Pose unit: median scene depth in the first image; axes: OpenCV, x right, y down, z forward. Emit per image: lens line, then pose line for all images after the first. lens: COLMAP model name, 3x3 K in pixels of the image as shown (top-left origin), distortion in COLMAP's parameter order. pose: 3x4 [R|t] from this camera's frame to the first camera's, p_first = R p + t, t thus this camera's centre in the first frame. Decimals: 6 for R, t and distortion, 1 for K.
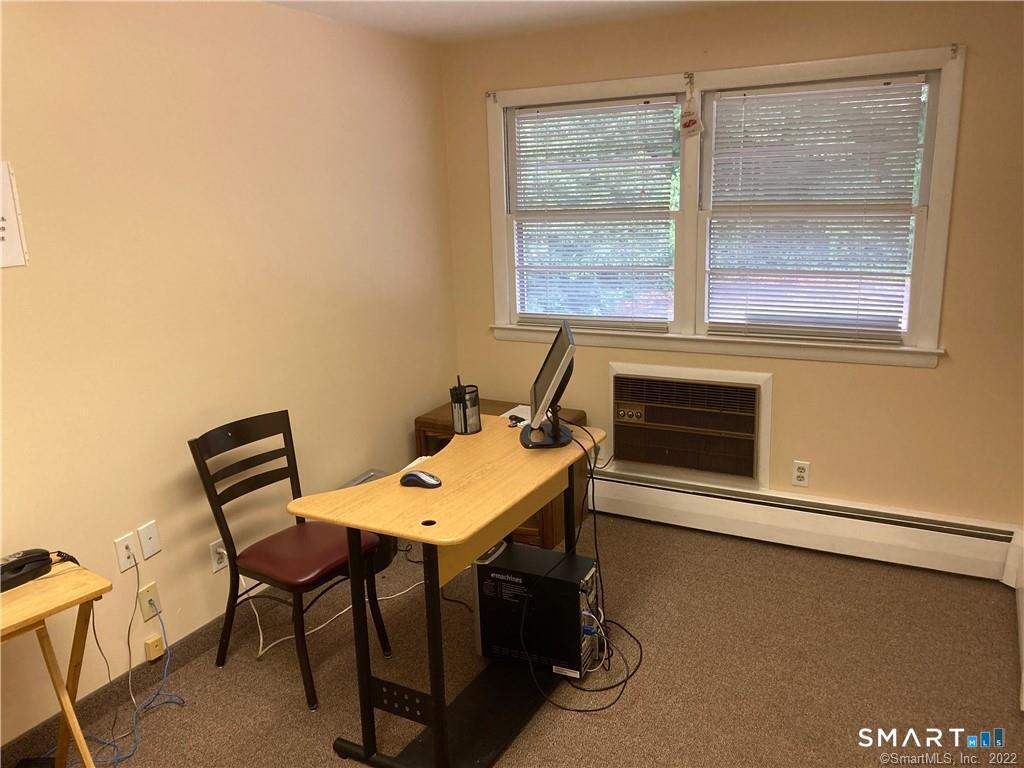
lens RADIAL K [[837.2, 0, 512.0], [0, 837.2, 384.0], [0, 0, 1]] dist [0.005777, 0.001198]
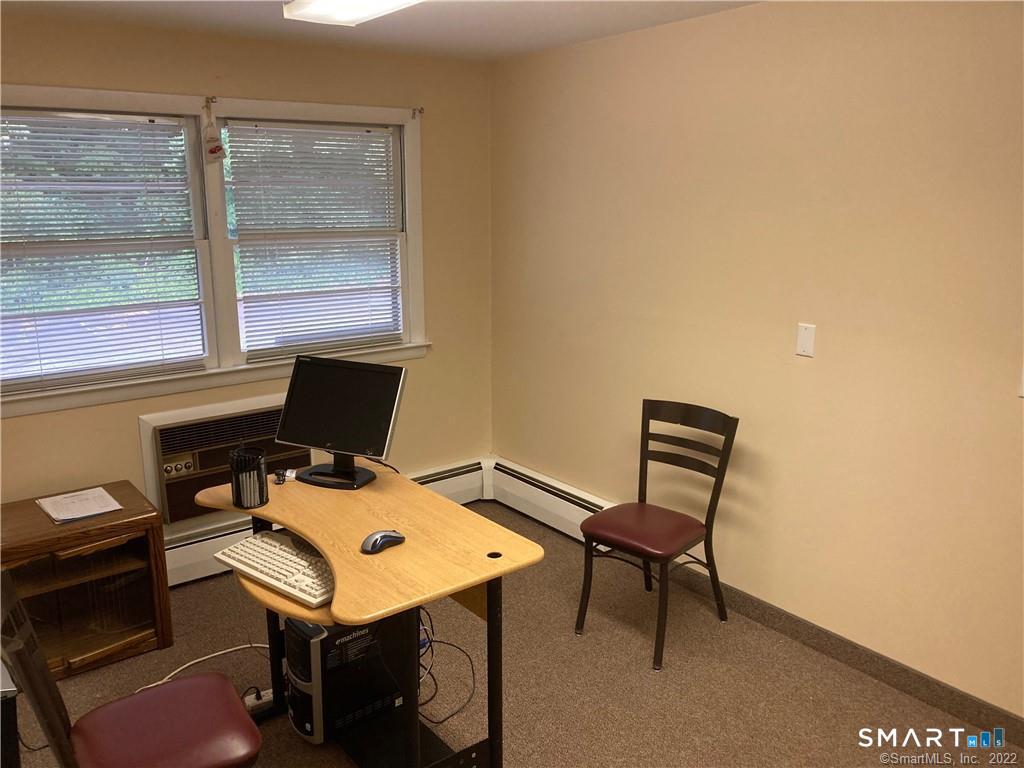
lens RADIAL K [[837.2, 0, 512.0], [0, 837.2, 384.0], [0, 0, 1]] dist [0.005777, 0.001198]
pose [[0.380777, -0.177432, 0.907483, -0.579935], [0.204657, 0.973248, 0.104417, -0.079159], [-0.901734, 0.145964, 0.406904, 0.339153]]
